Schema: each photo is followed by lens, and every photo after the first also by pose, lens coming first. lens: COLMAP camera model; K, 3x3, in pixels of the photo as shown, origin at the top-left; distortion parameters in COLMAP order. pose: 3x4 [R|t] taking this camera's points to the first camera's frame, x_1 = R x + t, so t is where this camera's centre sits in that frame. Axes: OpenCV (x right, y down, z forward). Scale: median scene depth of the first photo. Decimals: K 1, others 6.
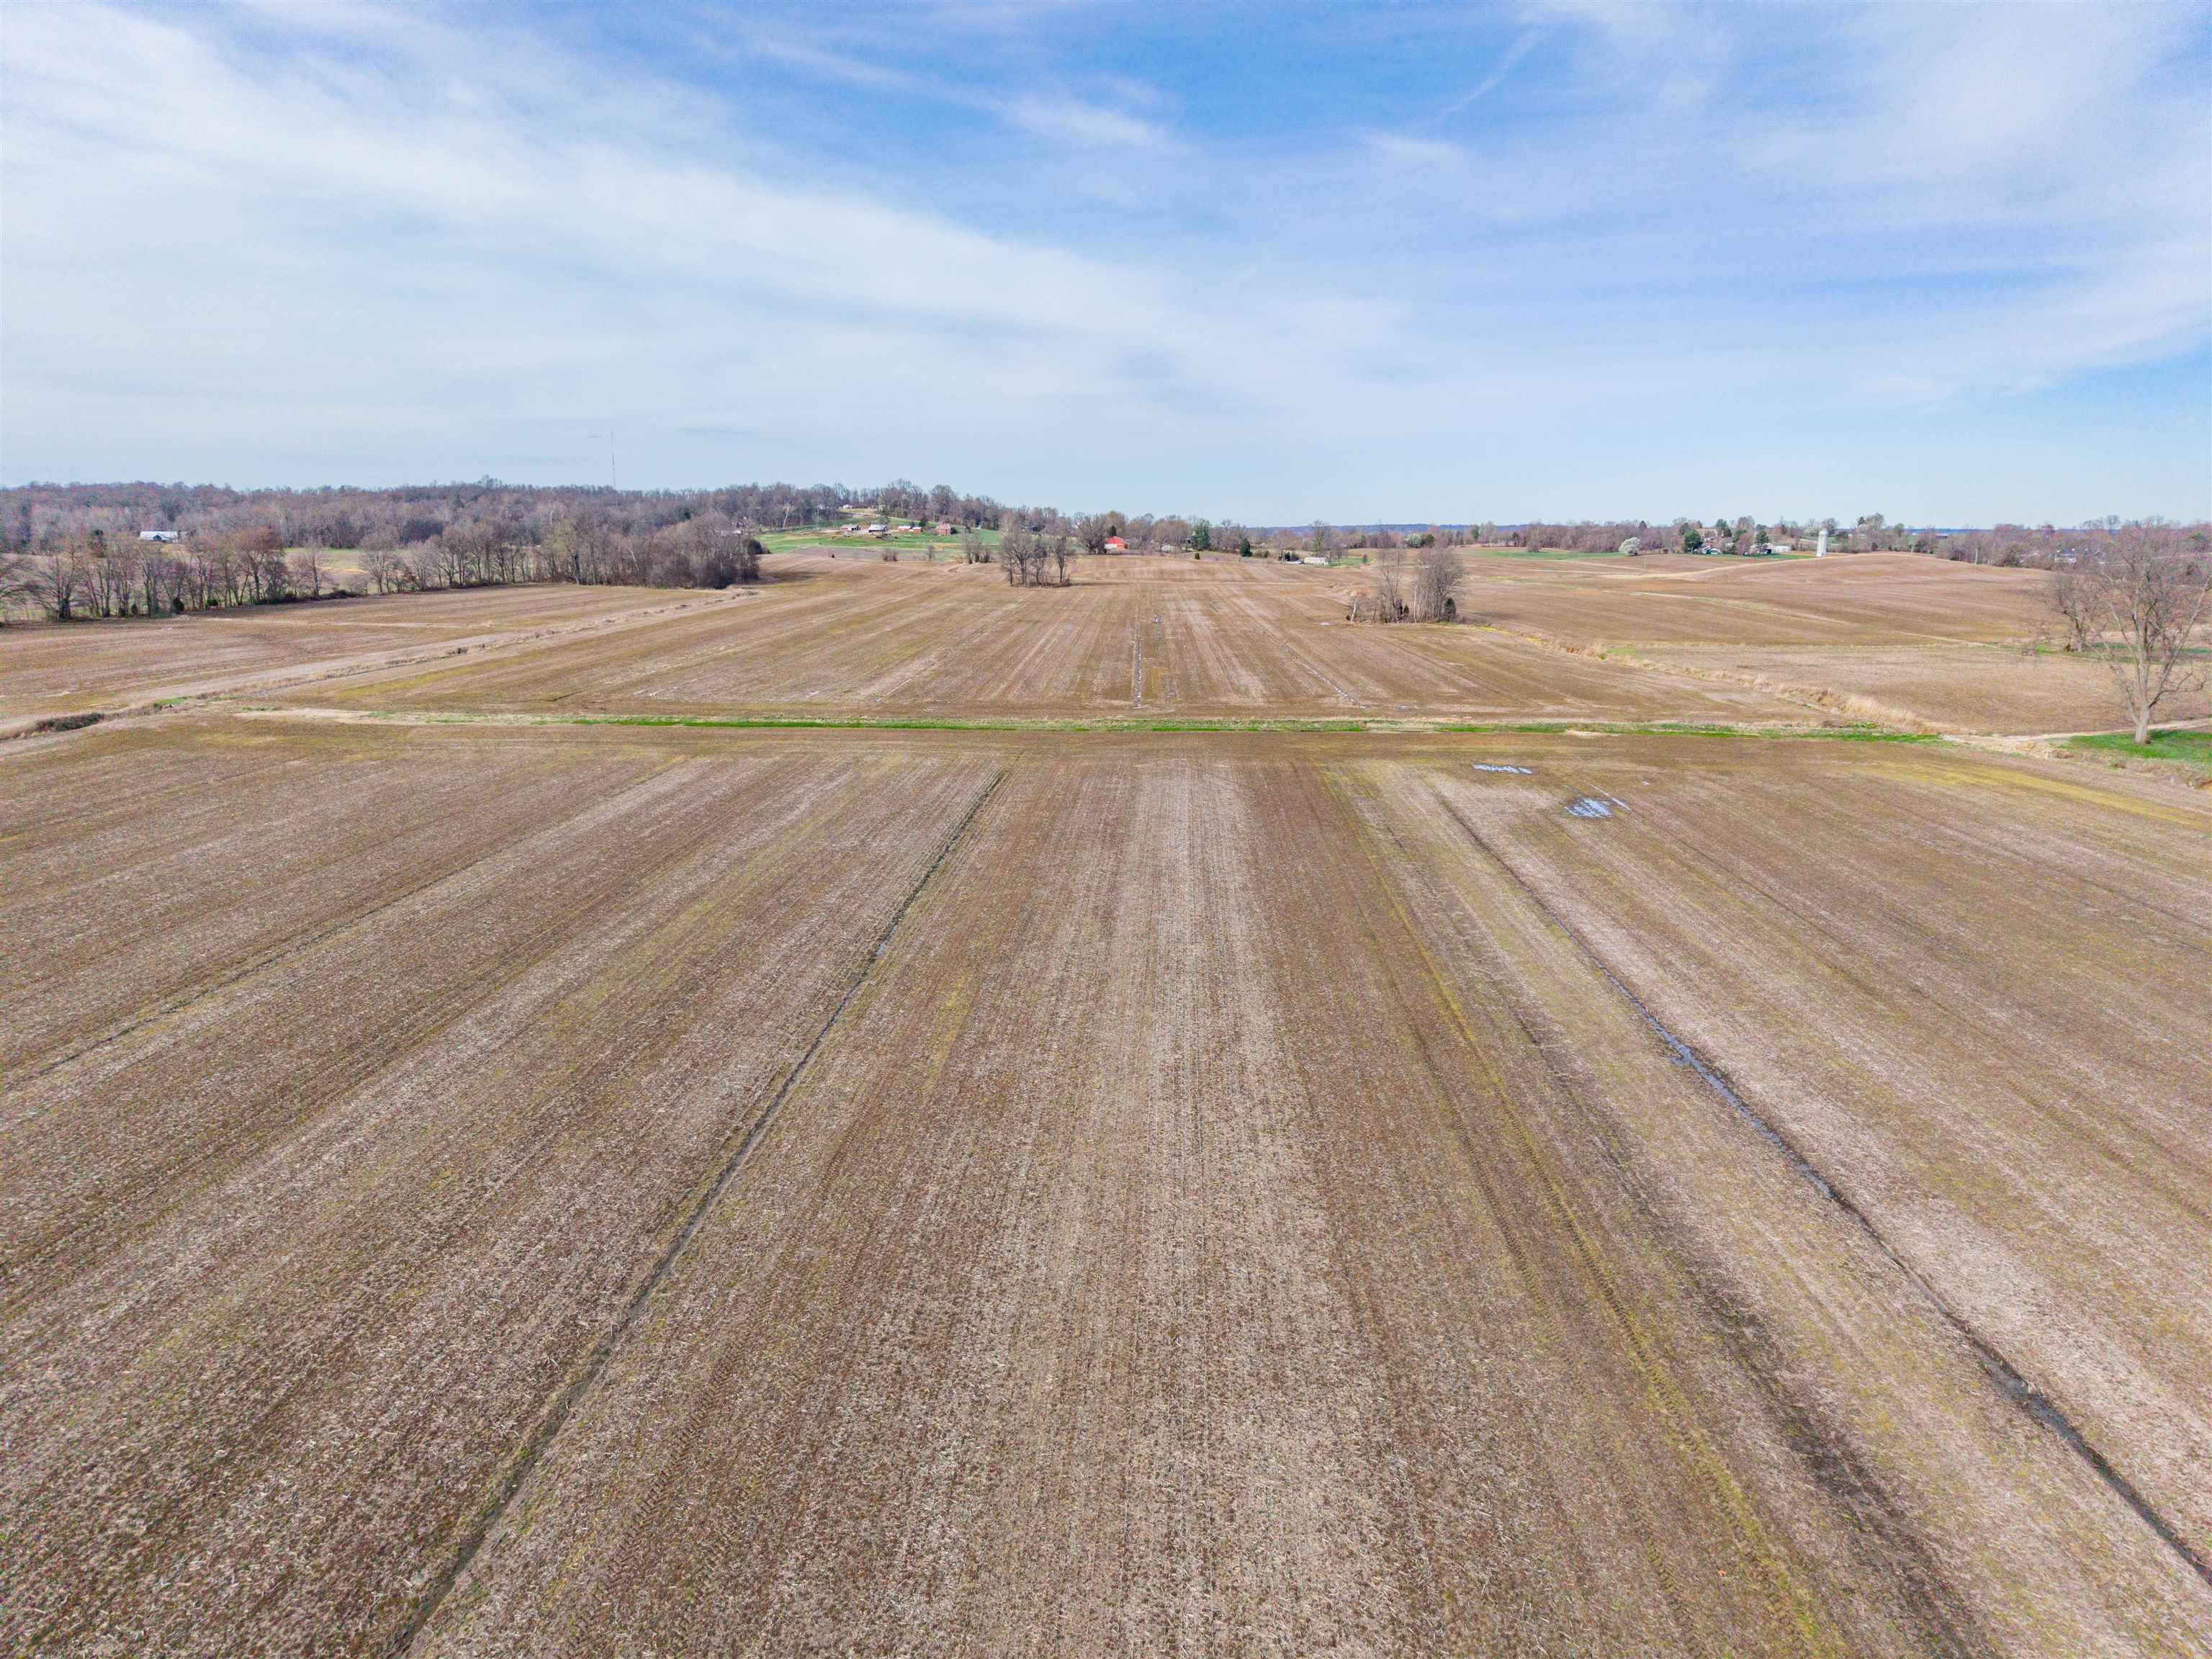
lens RADIAL K [[1567.0, 0, 1106.0], [0, 1567.0, 829.5], [0, 0, 1]] dist [0.017115, -0.102599]
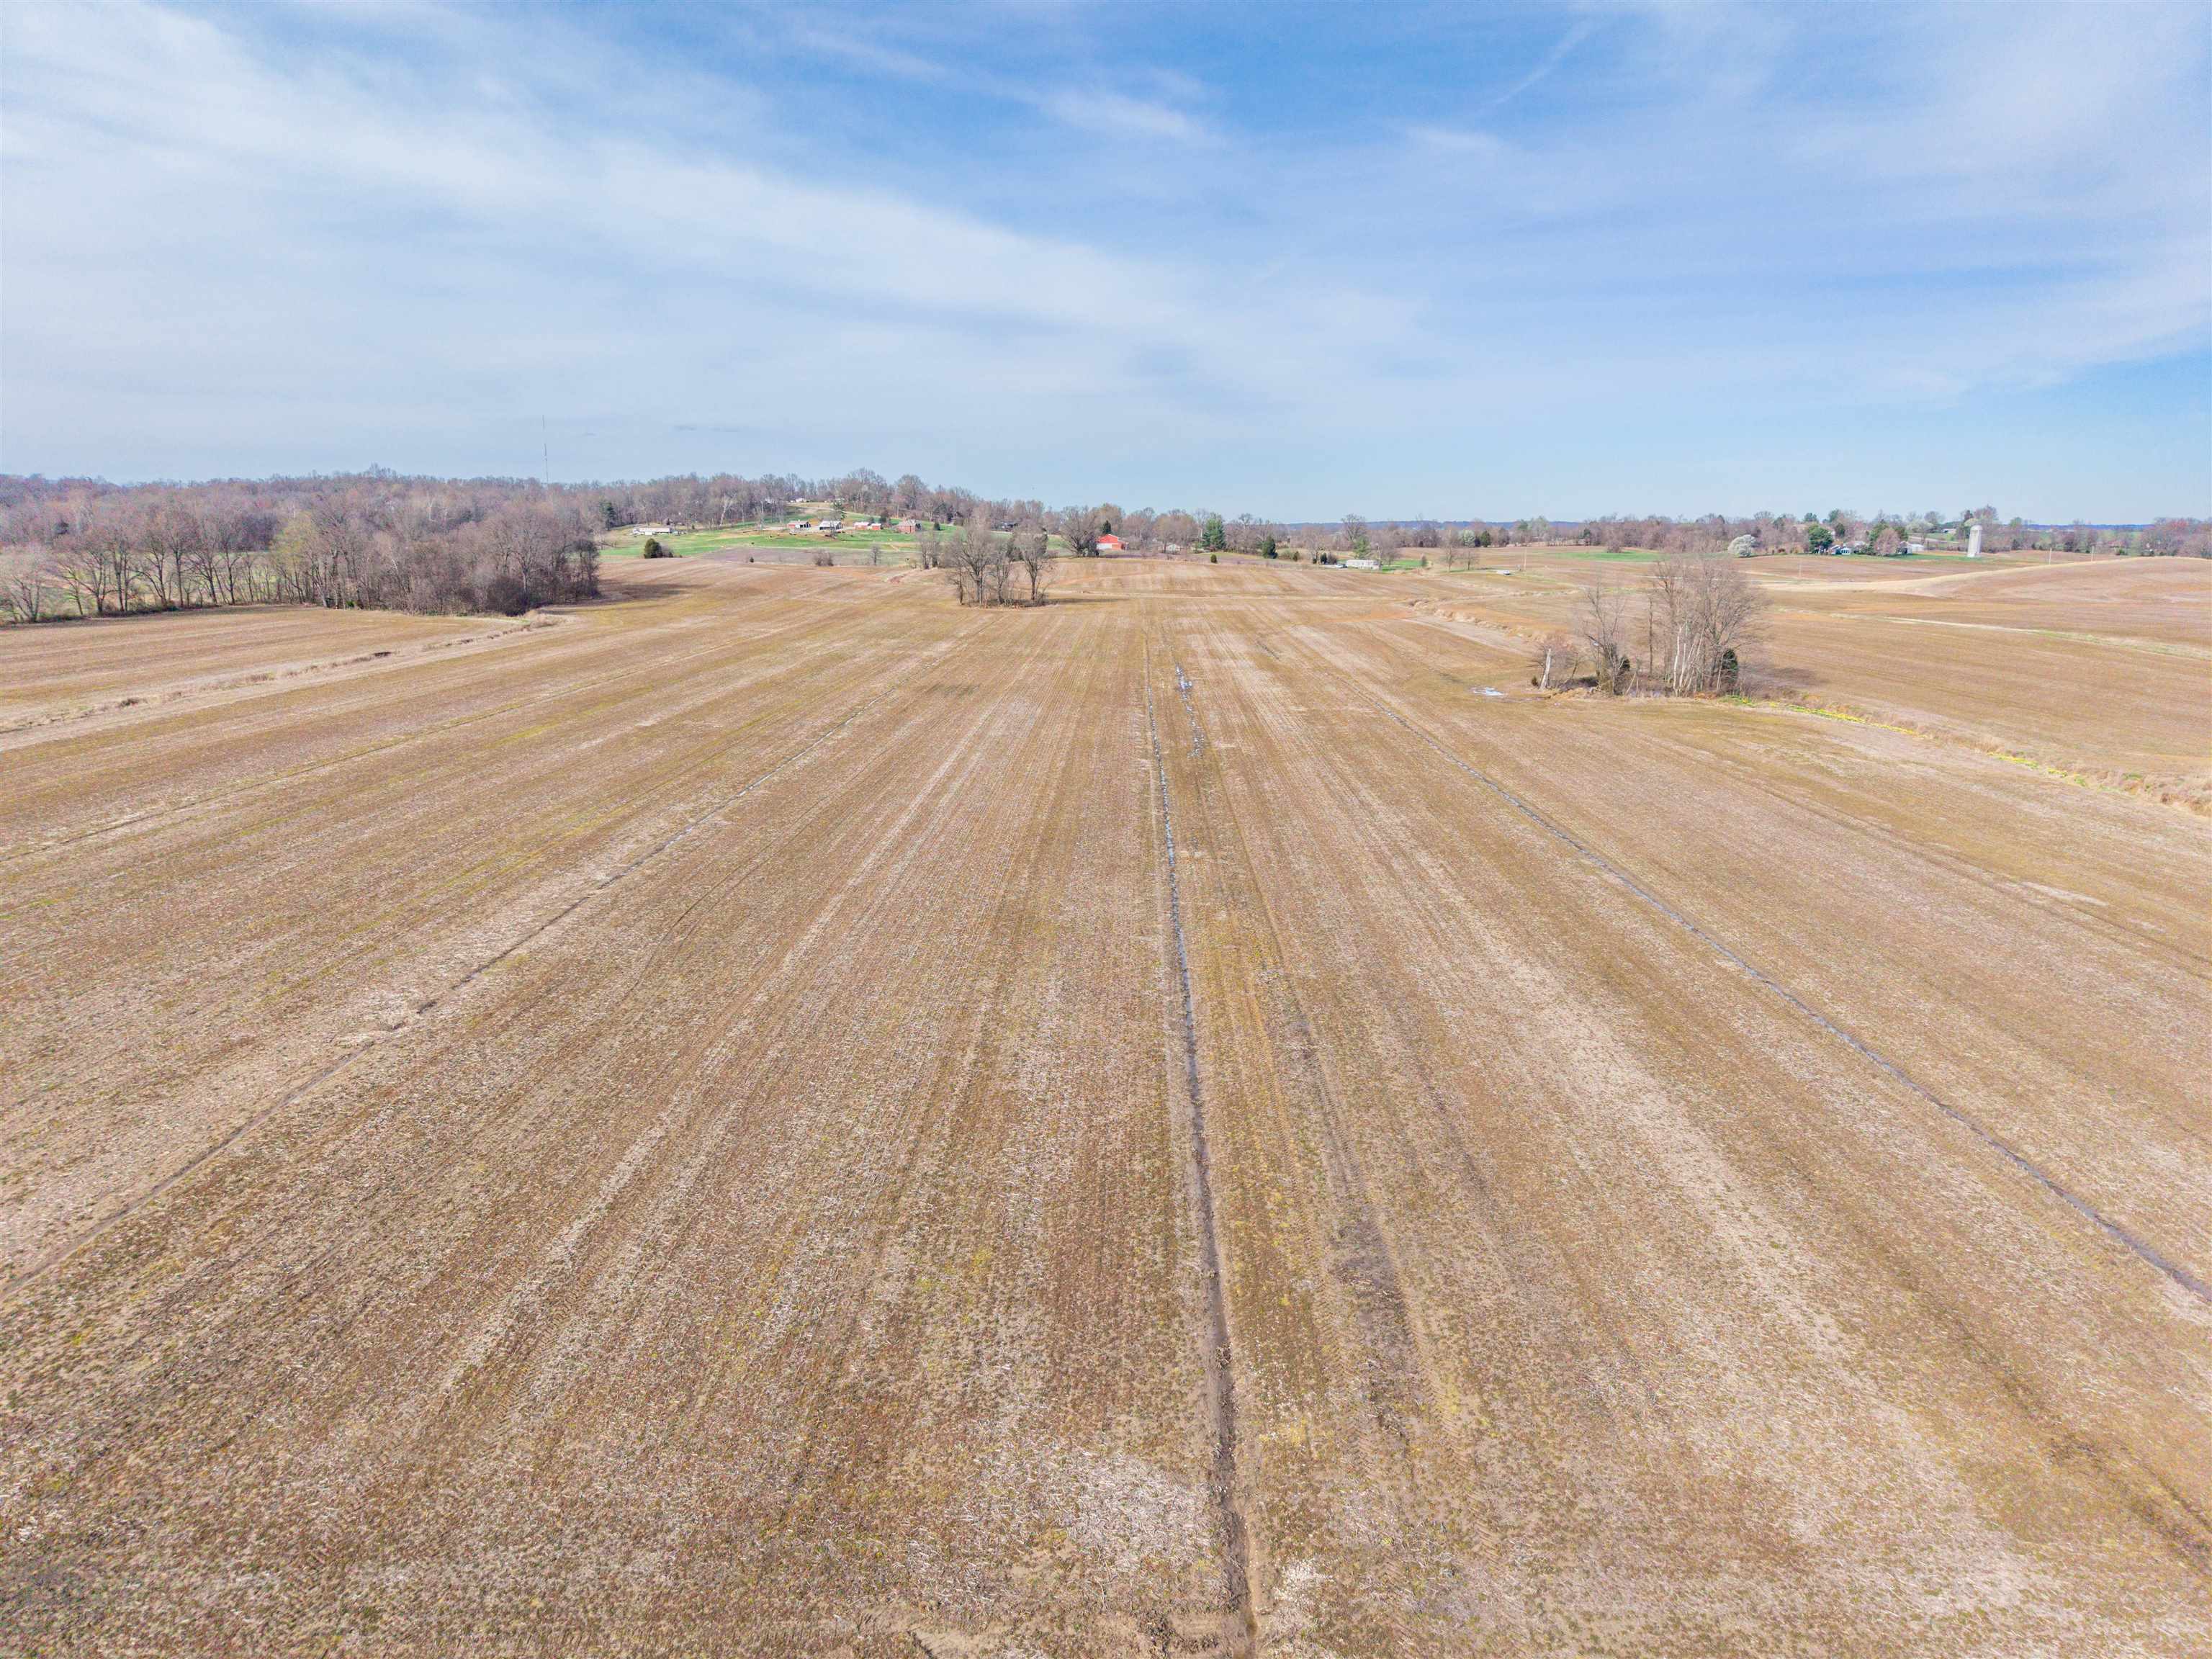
lens RADIAL K [[1576.9, 0, 1106.0], [0, 1576.9, 829.5], [0, 0, 1]] dist [0.000695, -0.042482]
pose [[0.999994, -0.002235, 0.002627, 0.001556], [0.002233, 0.999997, 0.000635, -0.038635], [-0.002628, -0.000629, 0.999996, 0.205612]]
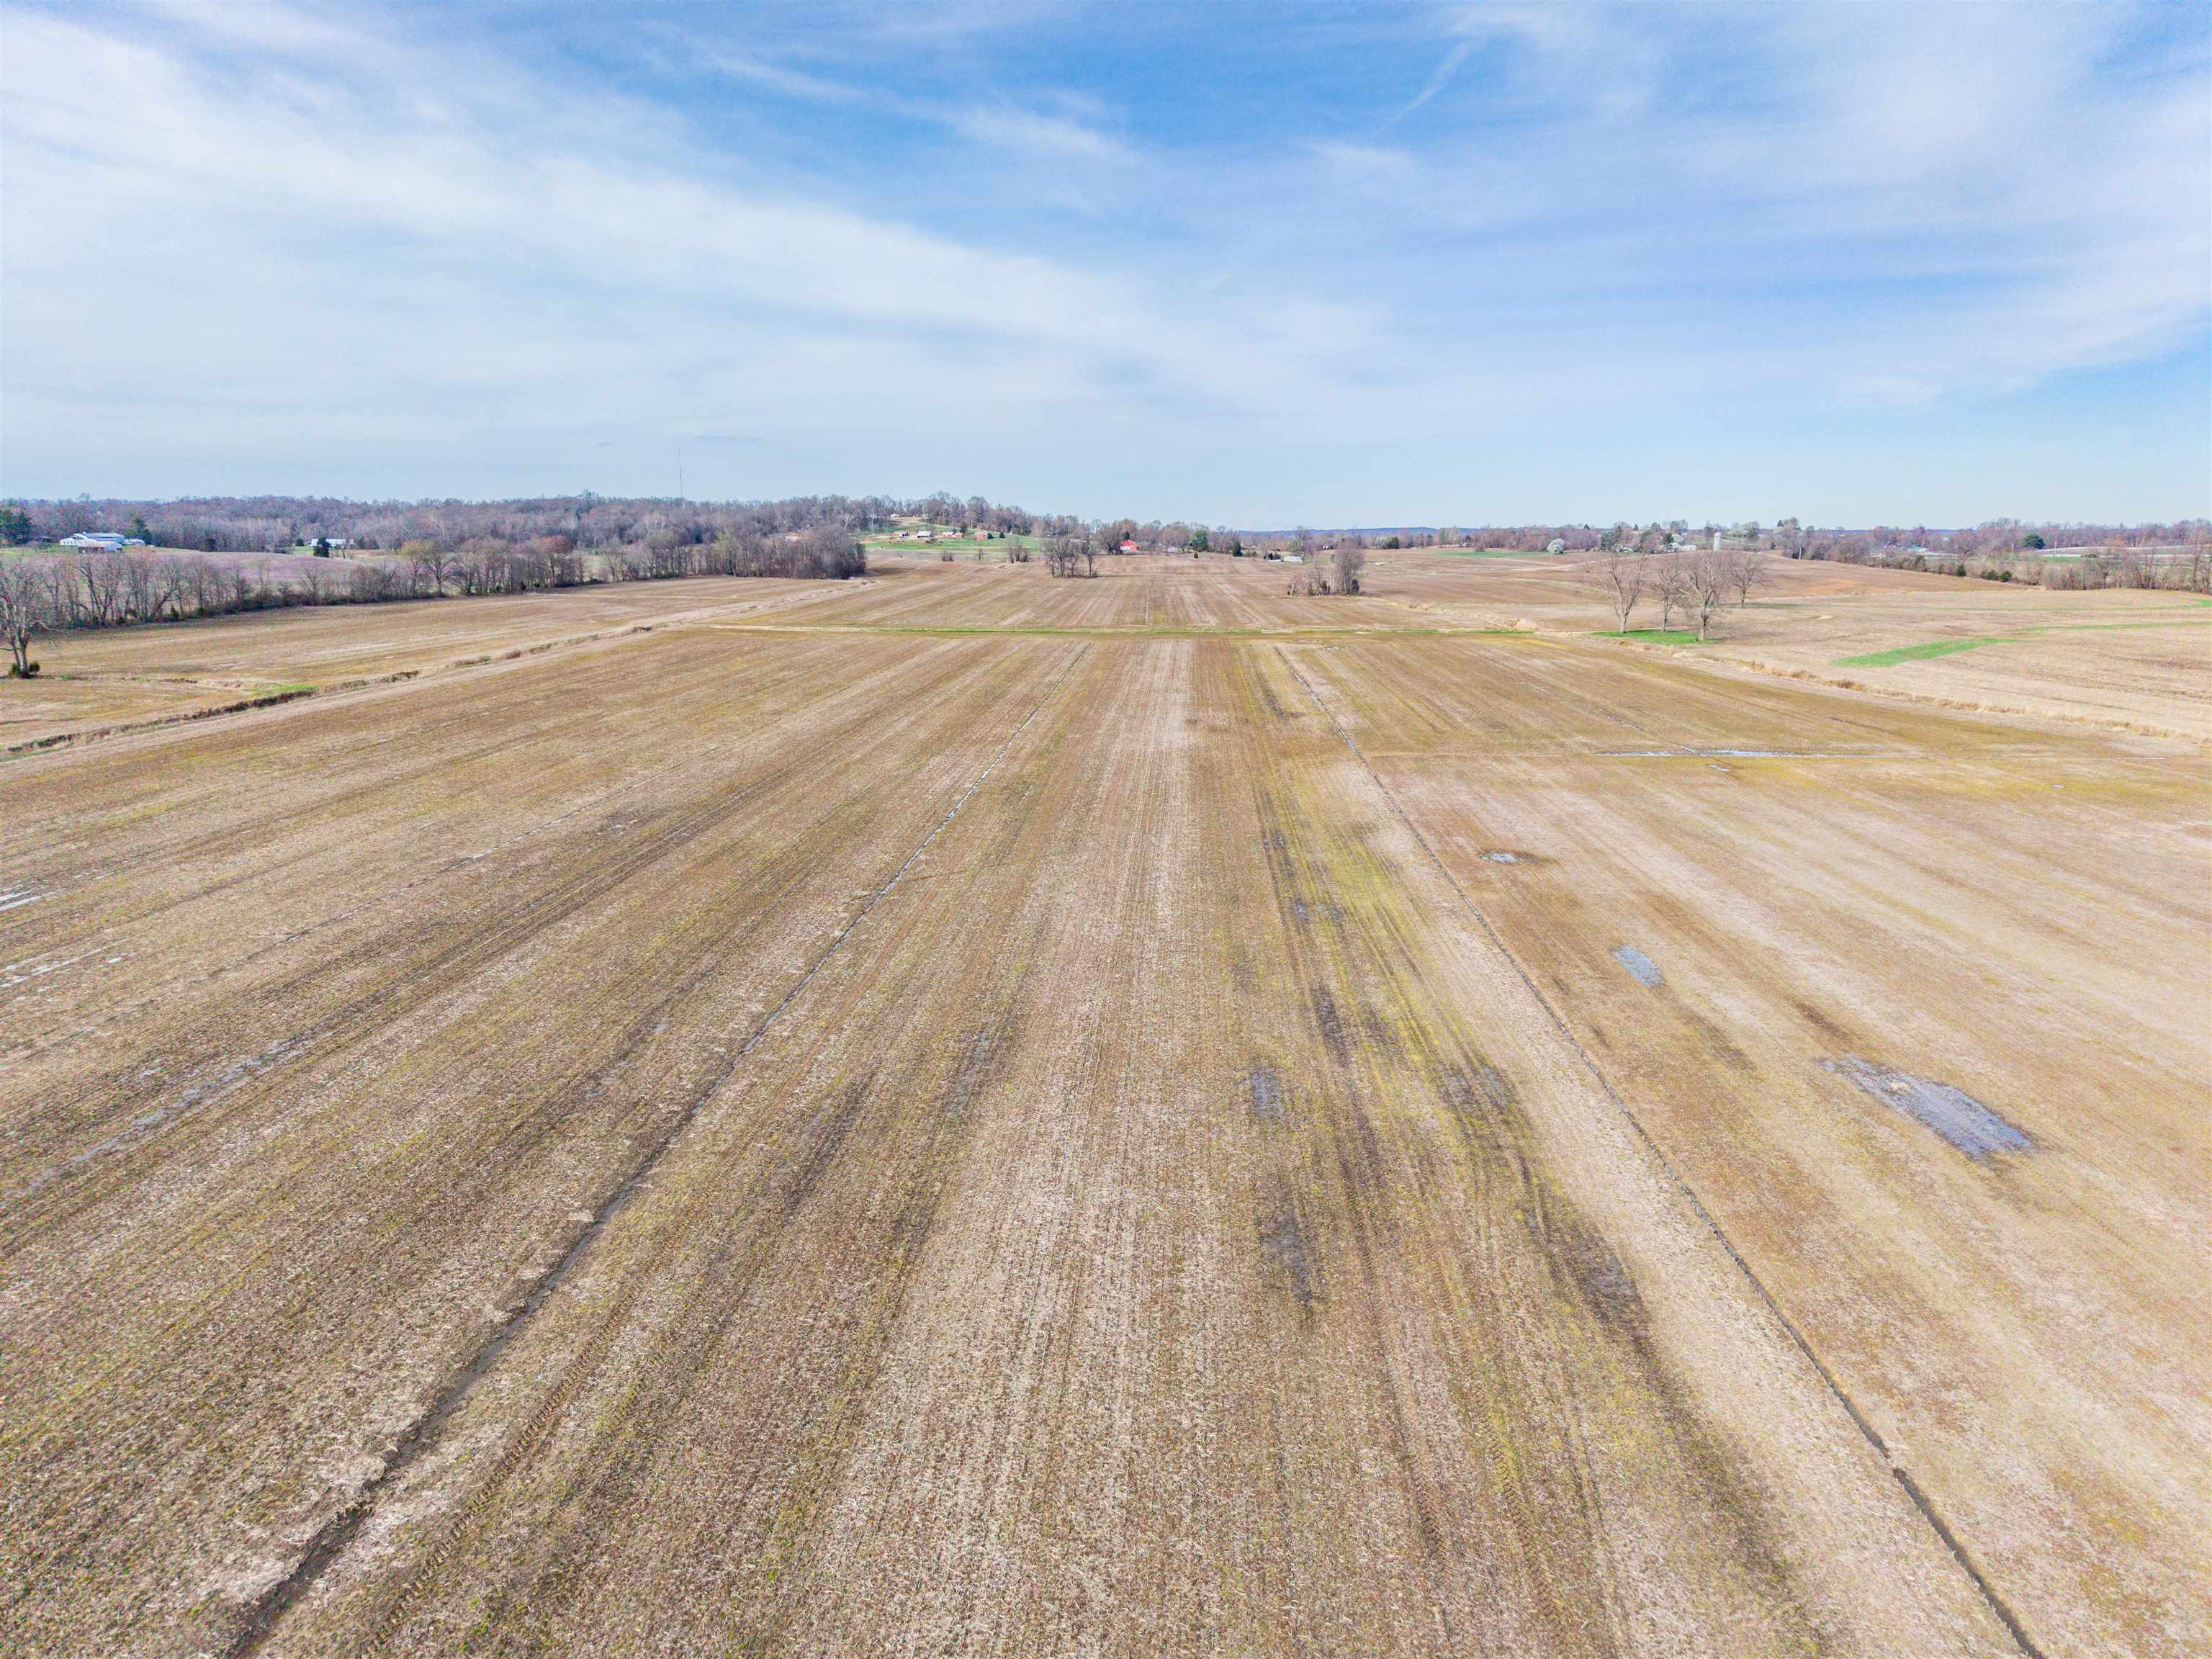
lens RADIAL K [[1553.1, 0, 1115.8], [0, 1553.1, 822.8], [0, 0, 1]] dist [0.027130, -0.038198]
pose [[0.999986, -0.005233, -0.000603, -0.005257], [0.005229, 0.999972, -0.005283, 0.041970], [0.000630, 0.005279, 0.999986, -0.222184]]
